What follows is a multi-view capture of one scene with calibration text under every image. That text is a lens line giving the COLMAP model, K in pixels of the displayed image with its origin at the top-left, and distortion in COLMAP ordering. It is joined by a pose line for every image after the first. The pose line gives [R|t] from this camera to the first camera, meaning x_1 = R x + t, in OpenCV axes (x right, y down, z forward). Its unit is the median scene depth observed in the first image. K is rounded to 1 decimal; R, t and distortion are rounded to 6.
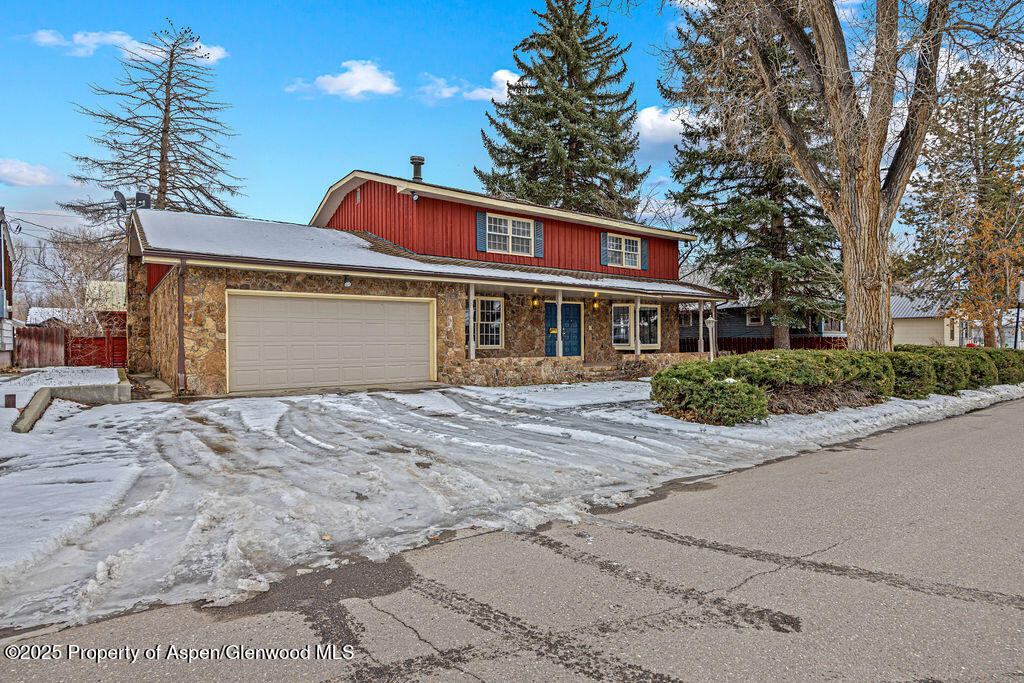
lens RADIAL K [[546.7, 0, 509.7], [0, 546.7, 347.7], [0, 0, 1]] dist [0.010718, 0.002339]
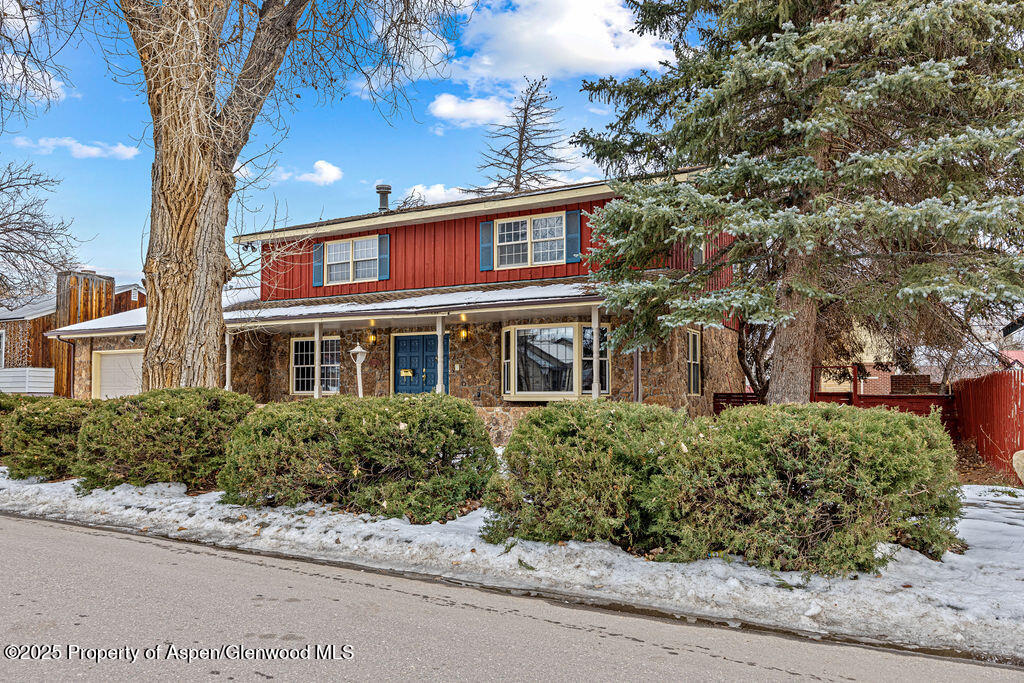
lens RADIAL K [[715.8, 0, 515.9], [0, 715.8, 384.9], [0, 0, 1]] dist [-0.000263, 0.008587]
pose [[0.426966, -0.007708, -0.904235, 1.291261], [-0.016492, 0.999731, -0.016309, -0.001480], [0.904117, 0.021876, 0.426724, 0.898387]]
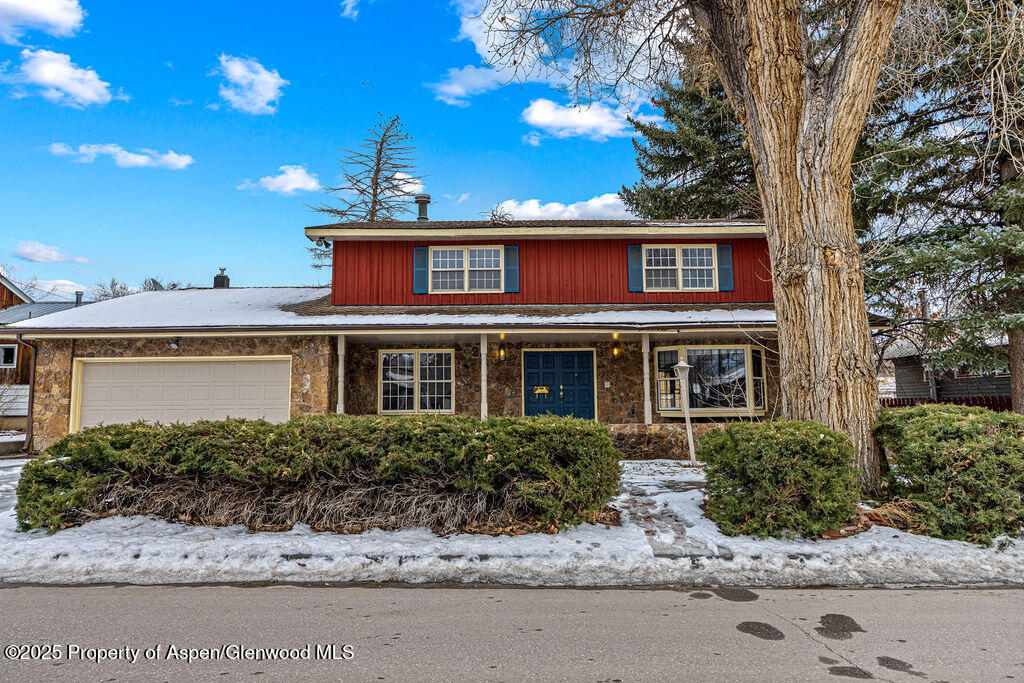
lens RADIAL K [[643.7, 0, 523.3], [0, 643.7, 345.5], [0, 0, 1]] dist [-0.004536, 0.006096]
pose [[0.798871, -0.067010, -0.597758, 0.718139], [-0.002227, 0.993439, -0.114343, 0.009797], [0.601498, 0.092677, 0.793480, 0.384015]]
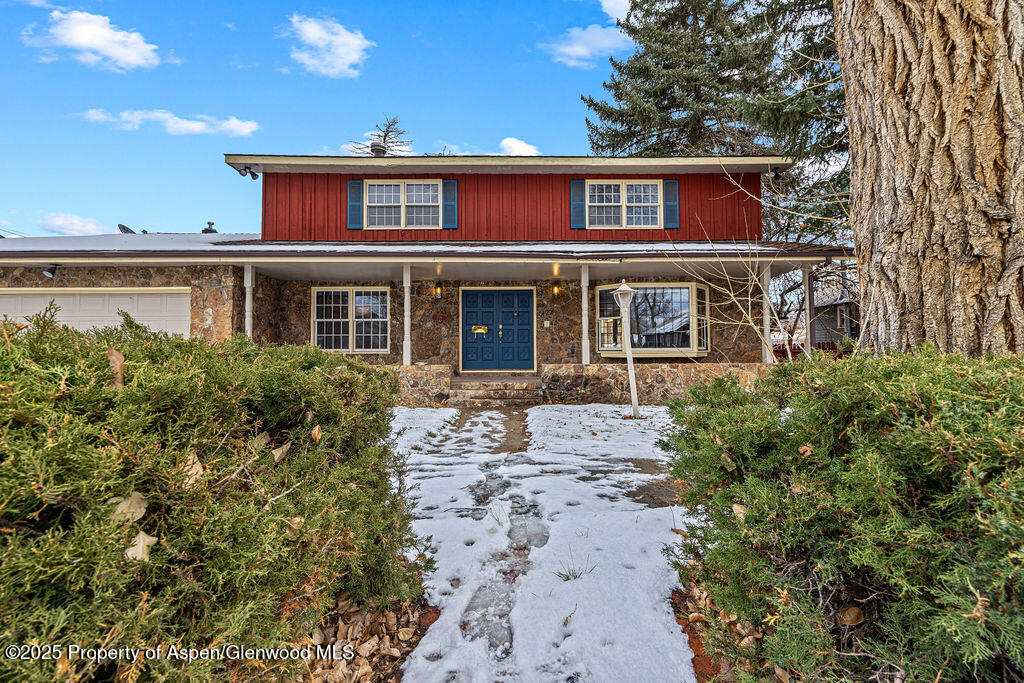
lens RADIAL K [[450.4, 0, 525.7], [0, 450.4, 337.7], [0, 0, 1]] dist [0.010927, -0.002055]
pose [[0.809088, -0.029717, -0.586936, 0.585620], [-0.005642, 0.998282, -0.058320, 0.015974], [0.587661, 0.050498, 0.807530, 0.712415]]
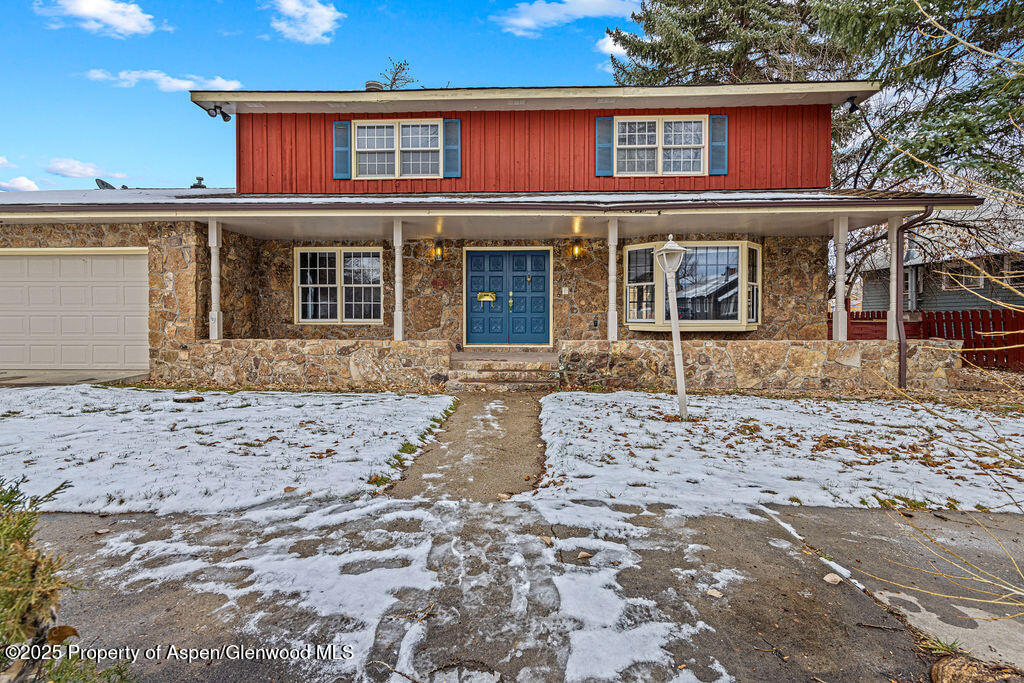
lens RADIAL K [[450.4, 0, 522.2], [0, 450.4, 322.5], [0, 0, 1]] dist [0.010927, -0.002055]
pose [[0.778348, 0.006312, -0.627802, 0.529470], [-0.012451, 0.999908, -0.005384, -0.000739], [0.627710, 0.012008, 0.778355, 0.800427]]
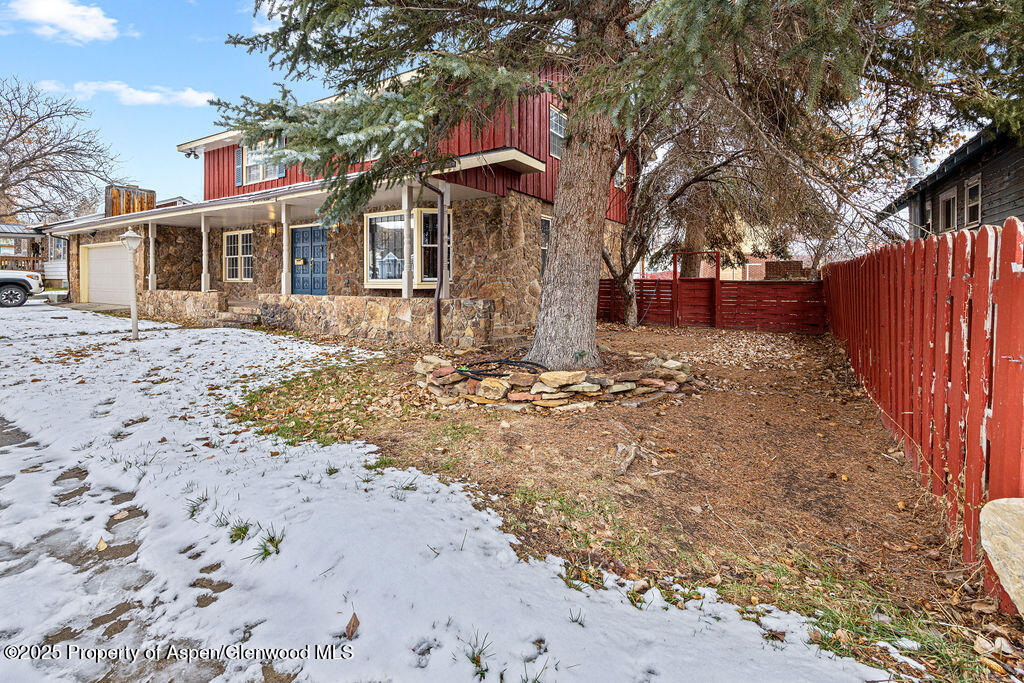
lens RADIAL K [[450.4, 0, 505.4], [0, 450.4, 286.3], [0, 0, 1]] dist [0.010927, -0.002055]
pose [[0.359840, 0.021367, -0.932769, 1.032710], [-0.013073, 0.999755, 0.017858, -0.013186], [0.932923, 0.005768, 0.360031, 1.308563]]
